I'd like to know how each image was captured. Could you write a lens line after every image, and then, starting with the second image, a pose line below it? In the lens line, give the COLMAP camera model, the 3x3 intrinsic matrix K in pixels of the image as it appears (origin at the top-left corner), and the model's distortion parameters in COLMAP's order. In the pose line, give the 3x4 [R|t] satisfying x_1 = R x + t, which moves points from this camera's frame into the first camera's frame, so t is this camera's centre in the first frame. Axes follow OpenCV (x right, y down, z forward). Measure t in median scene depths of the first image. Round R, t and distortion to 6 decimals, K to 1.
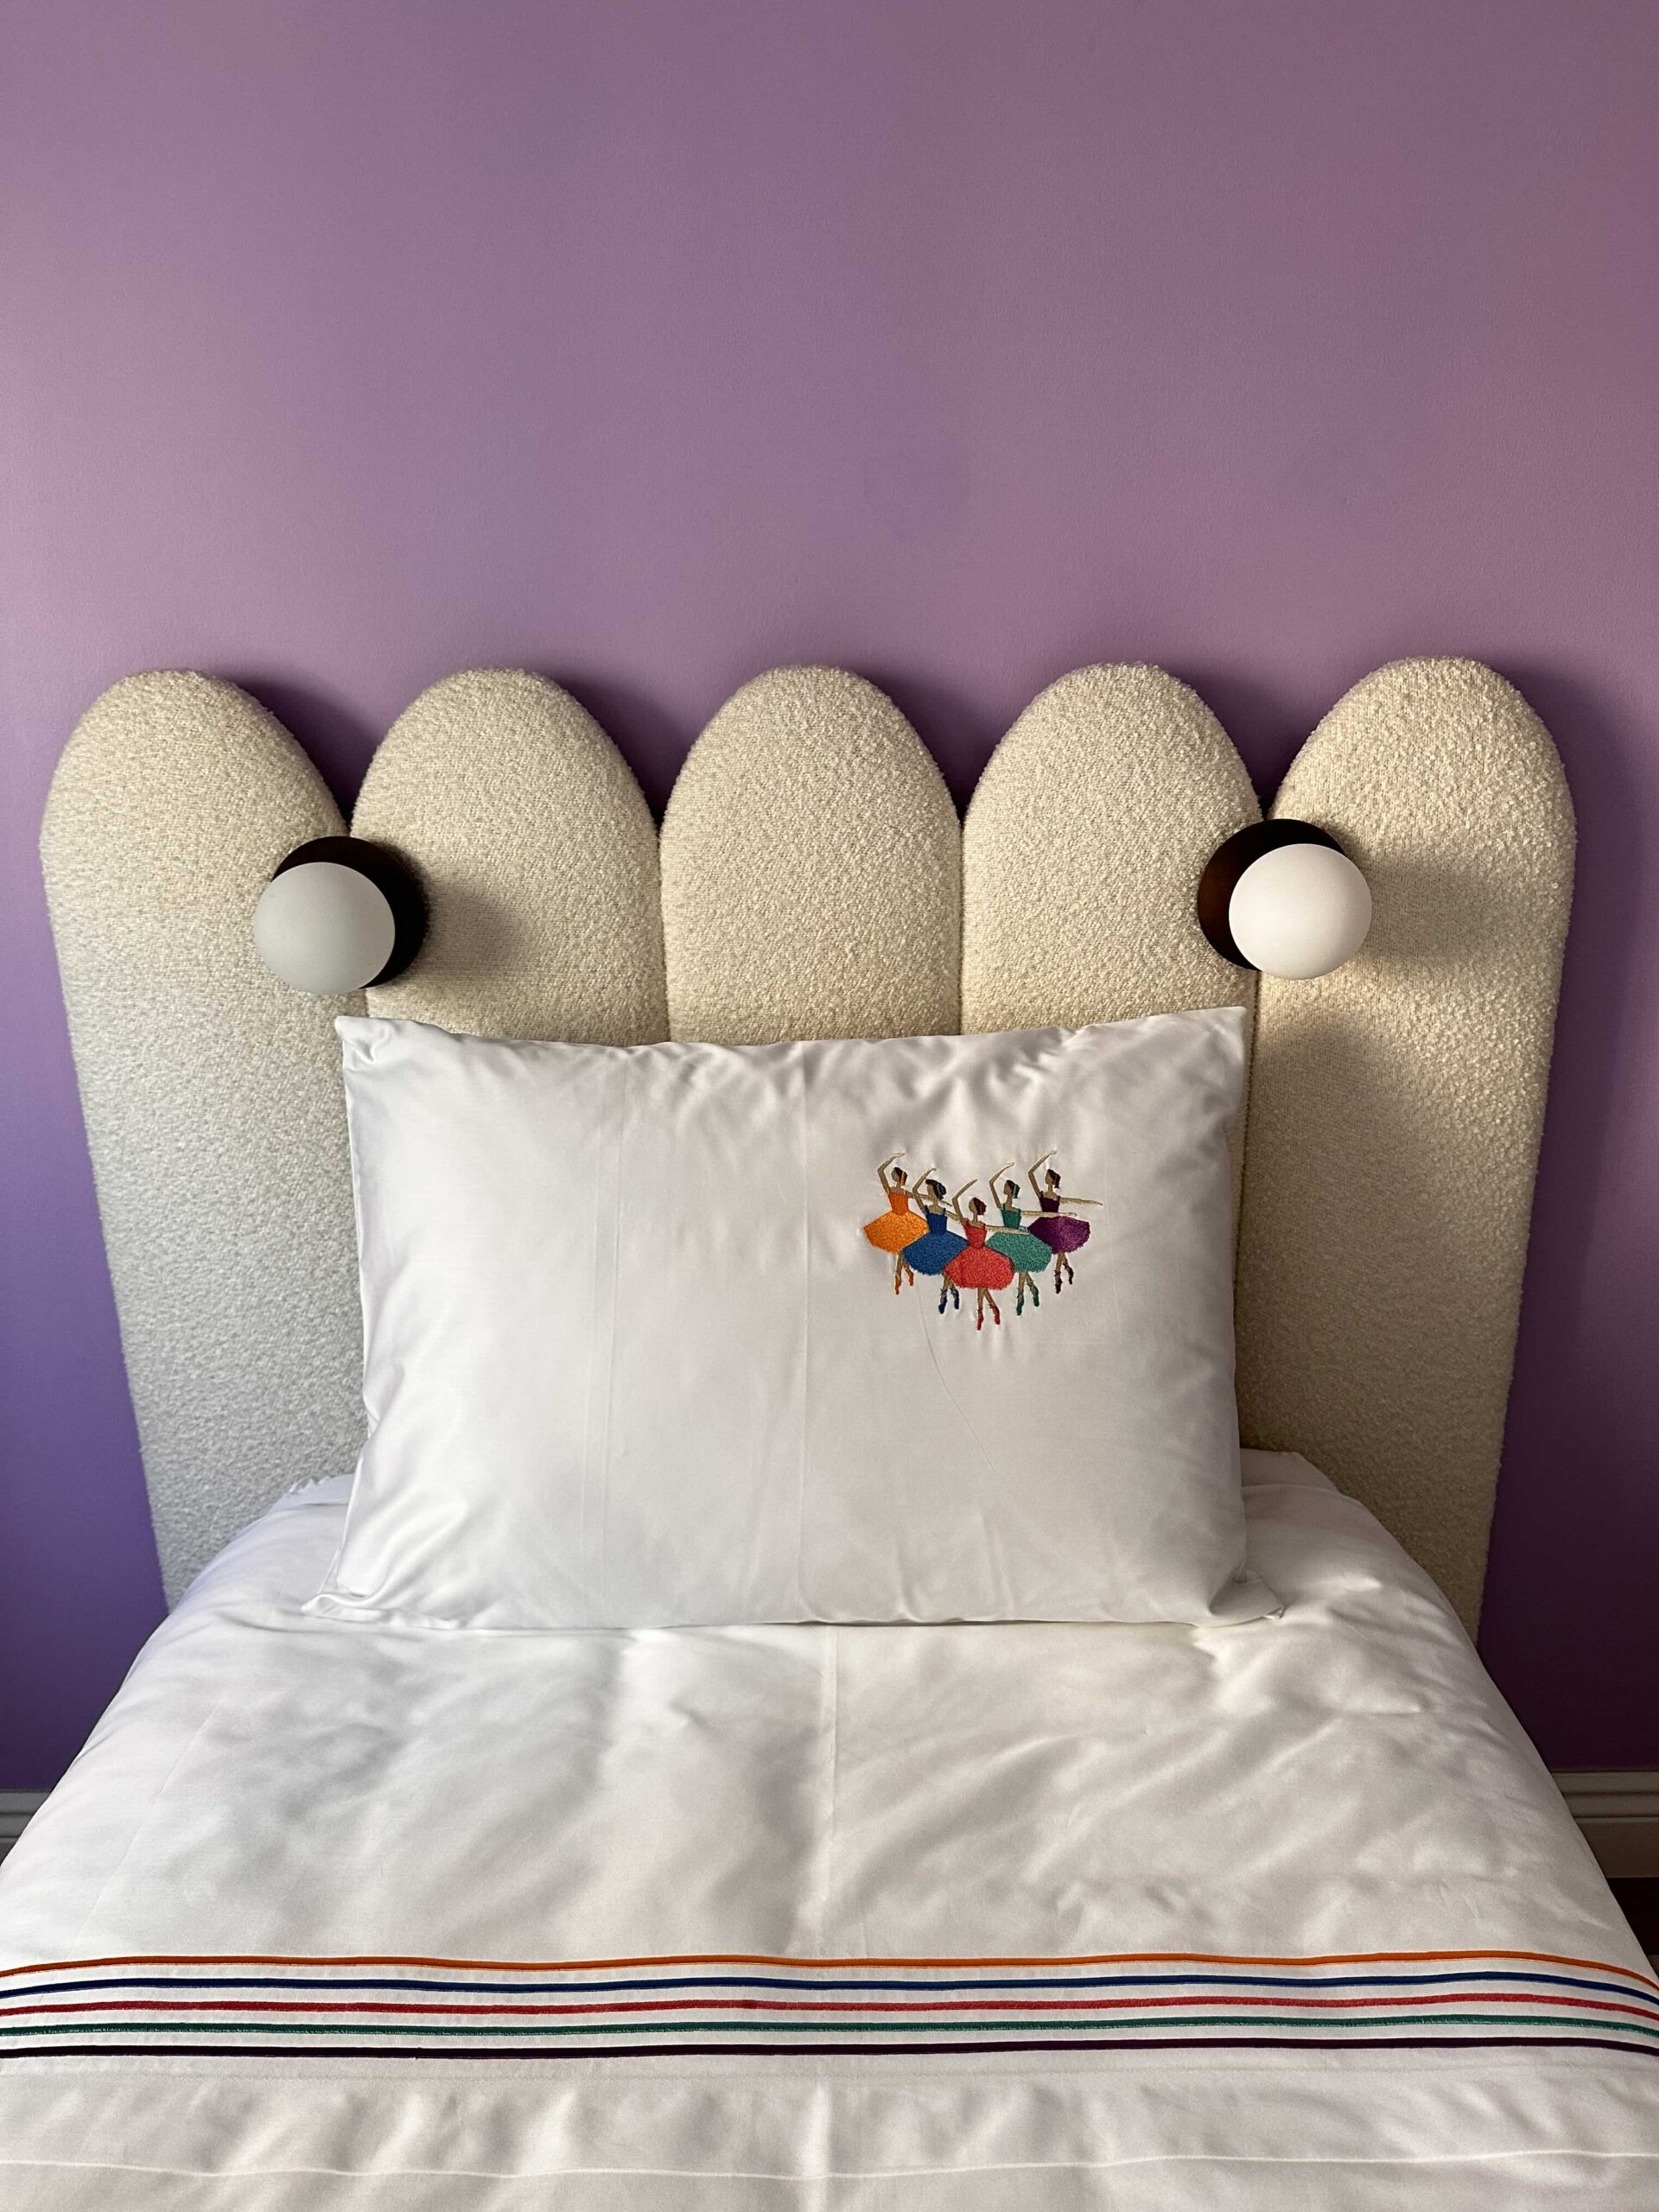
lens RADIAL K [[1529.8, 0, 838.5], [0, 1529.8, 1107.2], [0, 0, 1]] dist [0.180038, -0.412533]
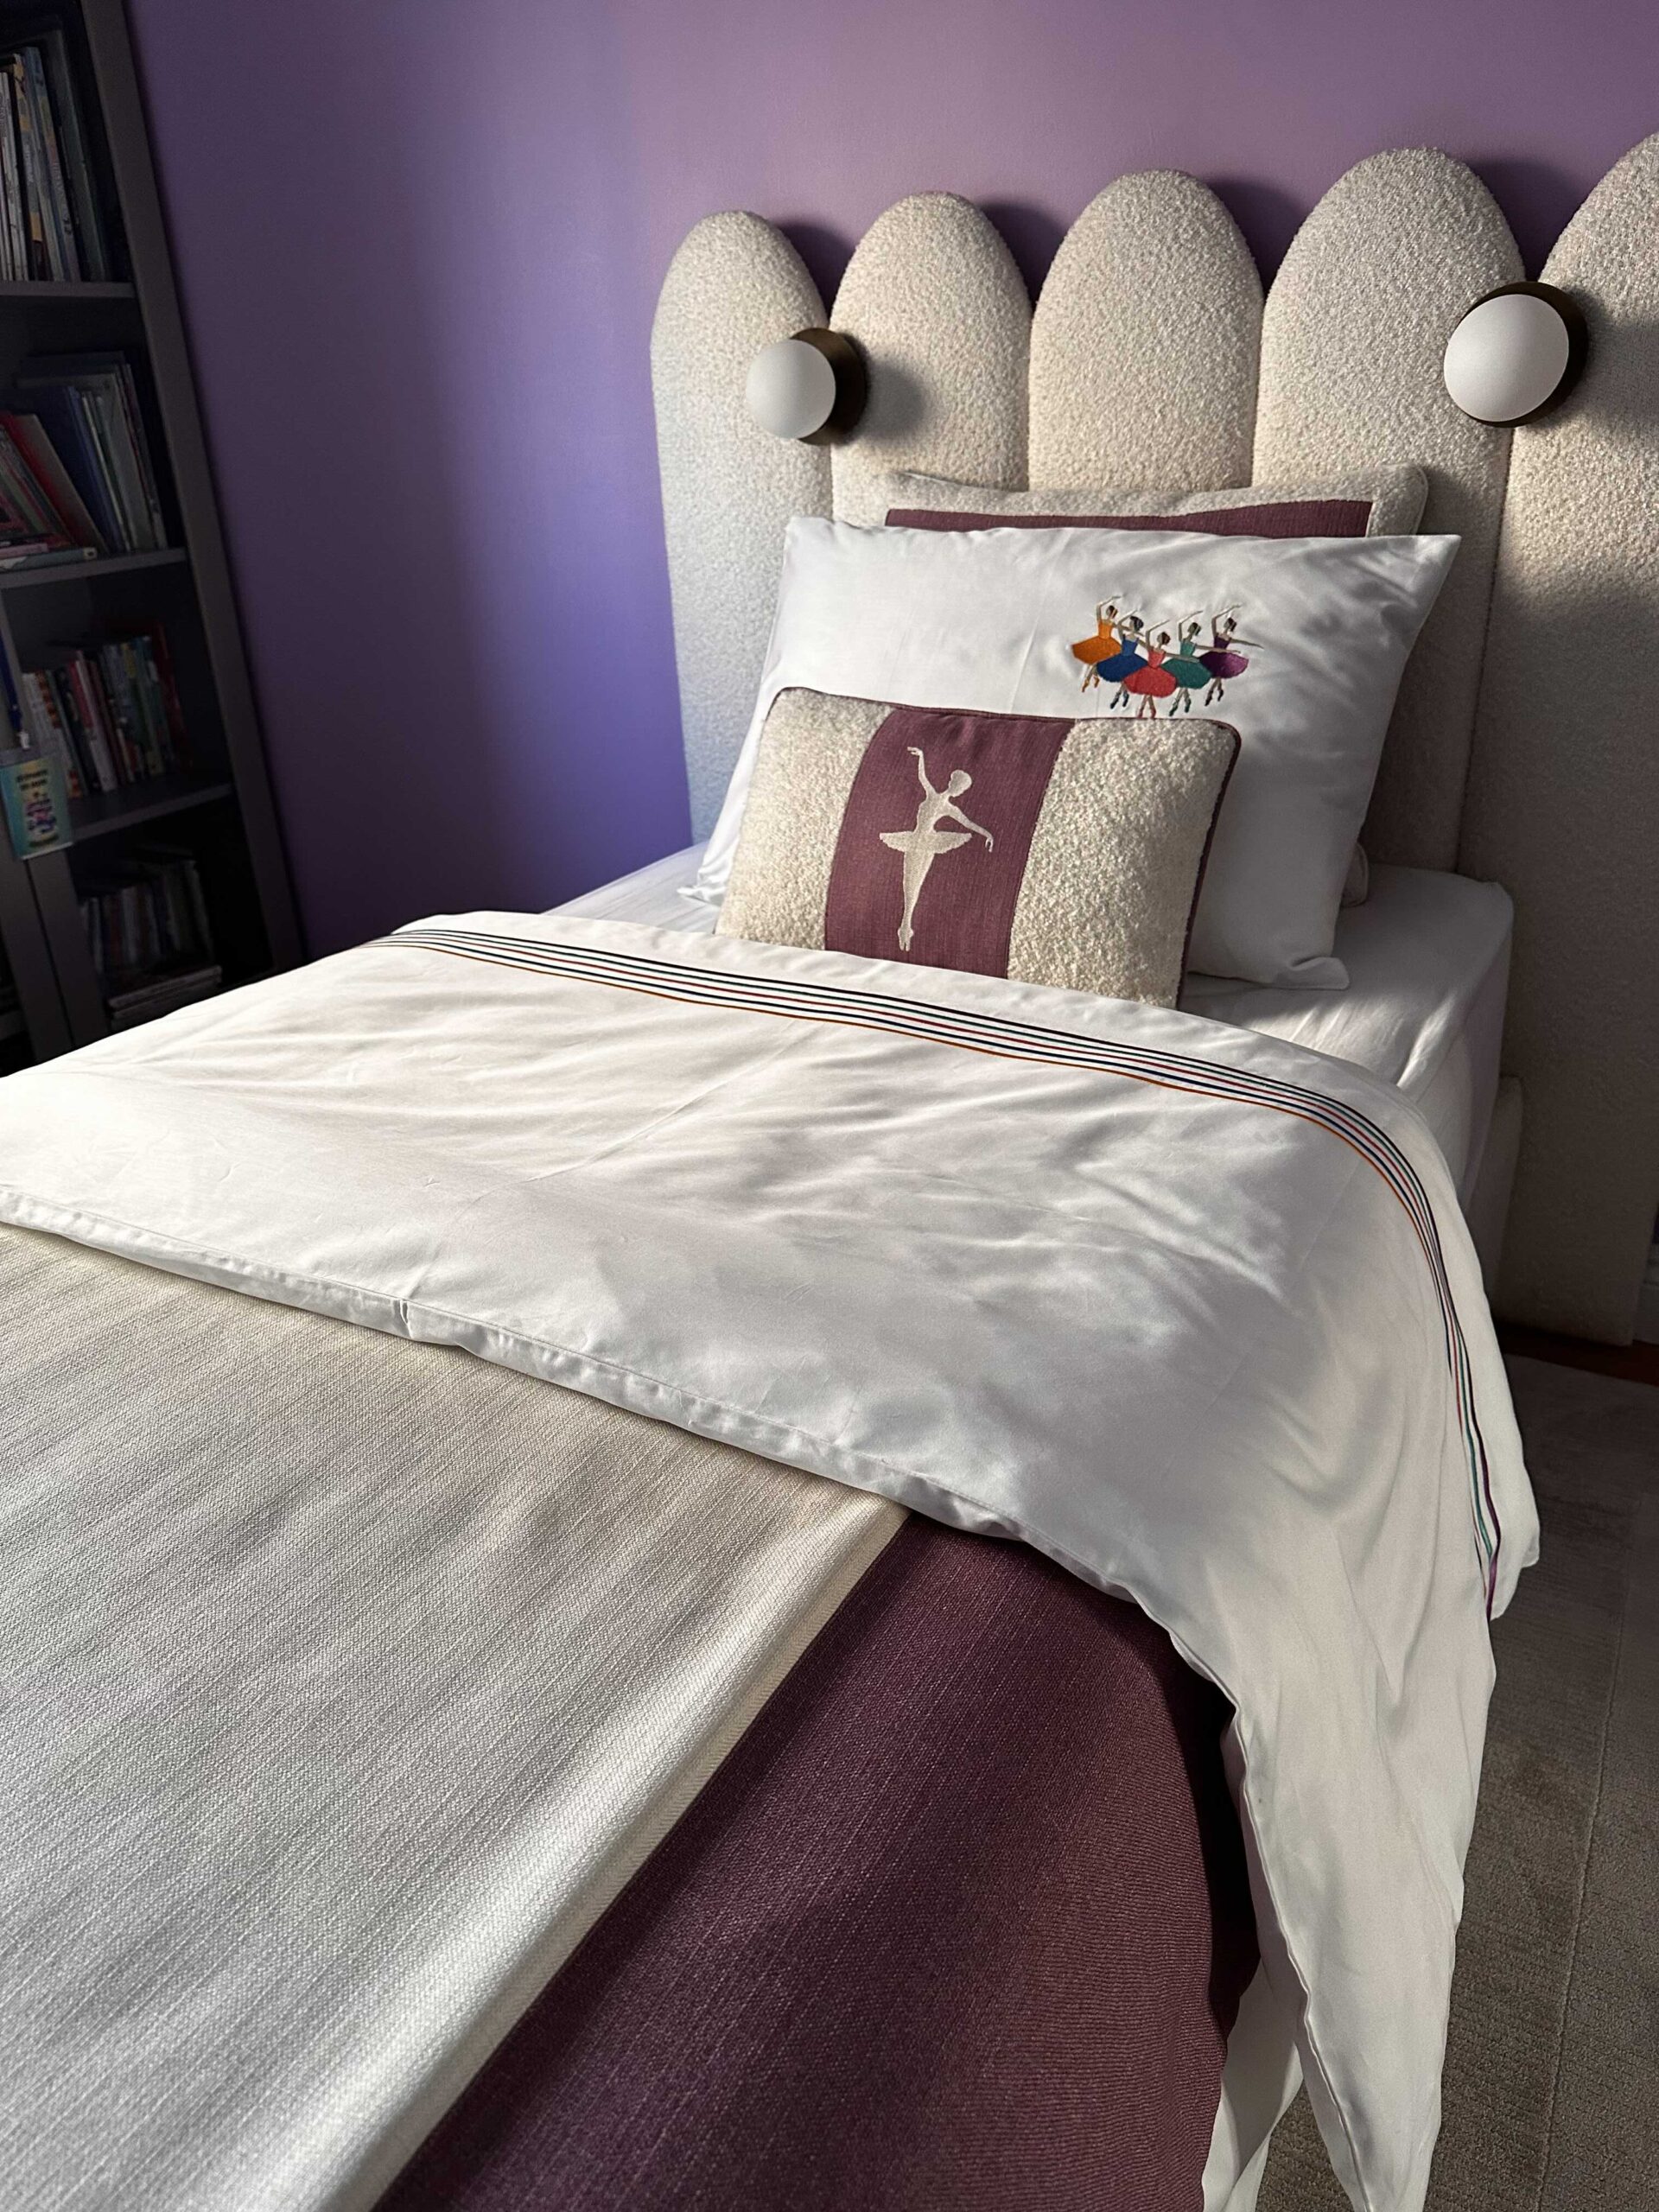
lens RADIAL K [[1605.6, 0, 796.8], [0, 1605.6, 1129.1], [0, 0, 1]] dist [0.006590, -0.016682]
pose [[0.859532, 0.197045, -0.471570, 0.498941], [-0.115550, 0.973721, 0.196254, 0.251478], [0.497848, -0.114197, 0.859713, -0.357969]]
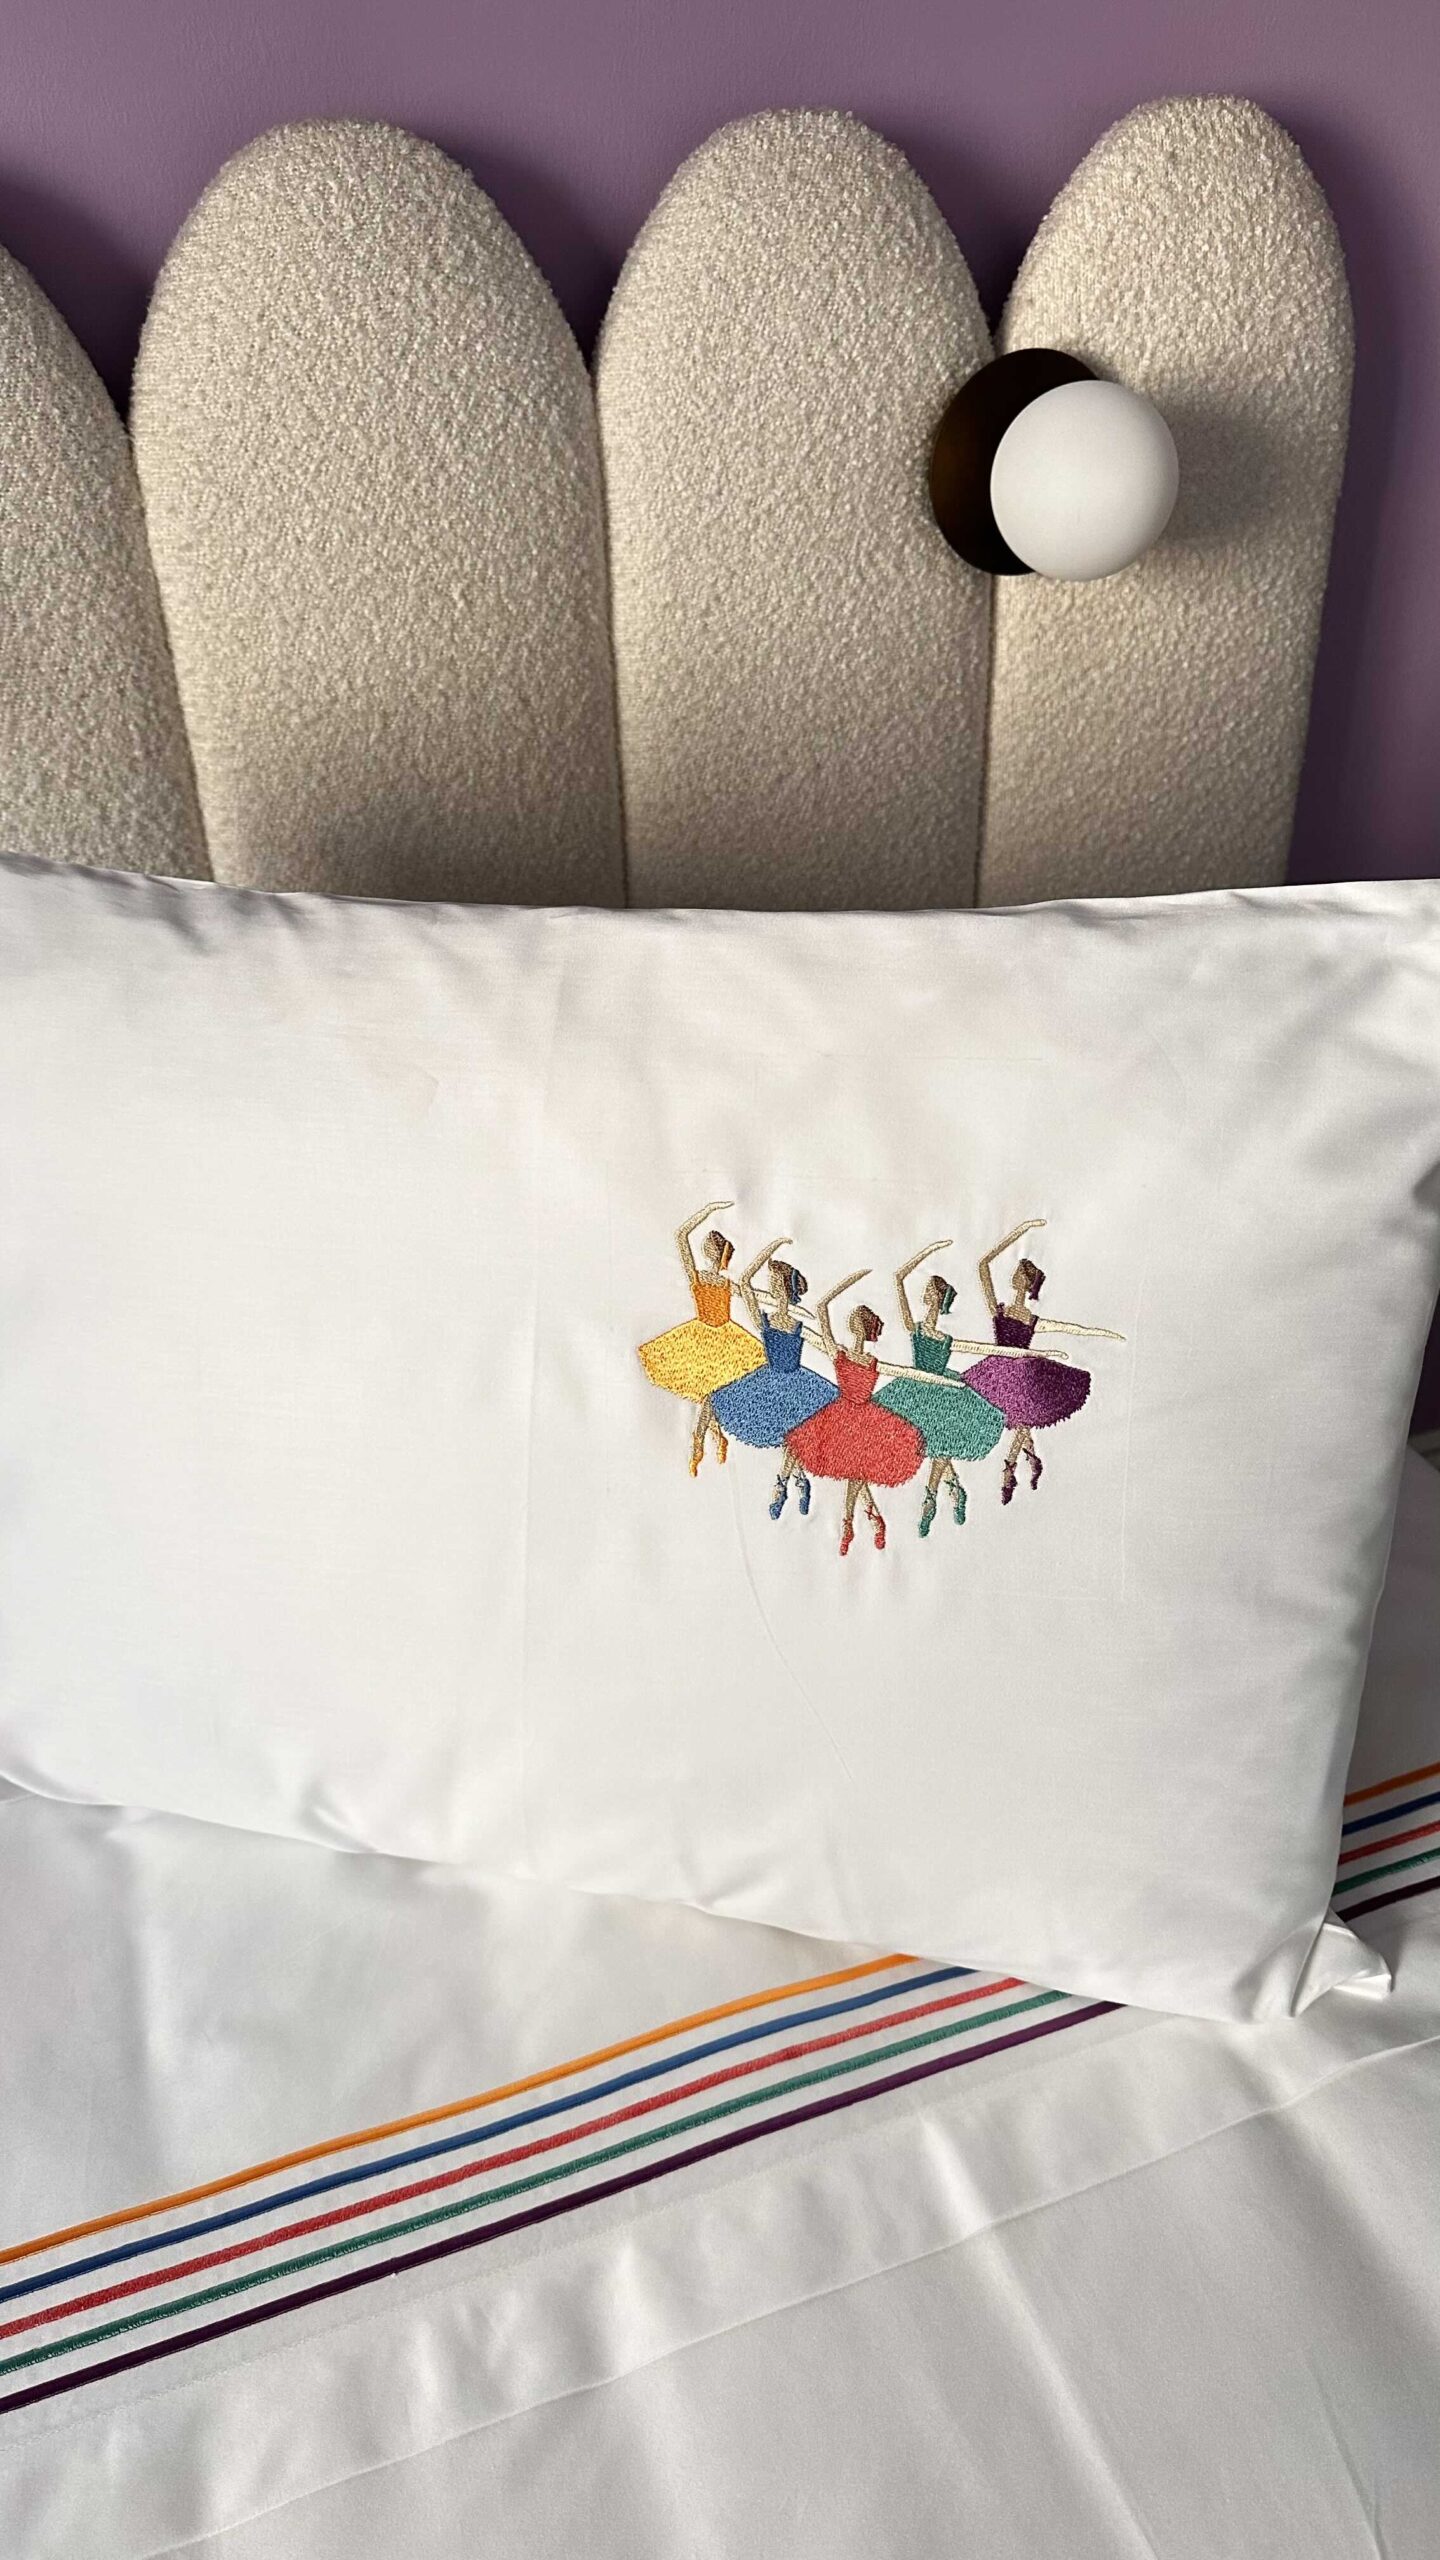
lens RADIAL K [[1832.0, 0, 716.5], [0, 1832.0, 1284.6], [0, 0, 1]] dist [-0.000638, -0.009169]
pose [[0.937568, -0.200130, 0.284455, -0.175774], [0.123000, 0.955801, 0.267050, -0.015634], [-0.325327, -0.215389, 0.920744, 0.173895]]
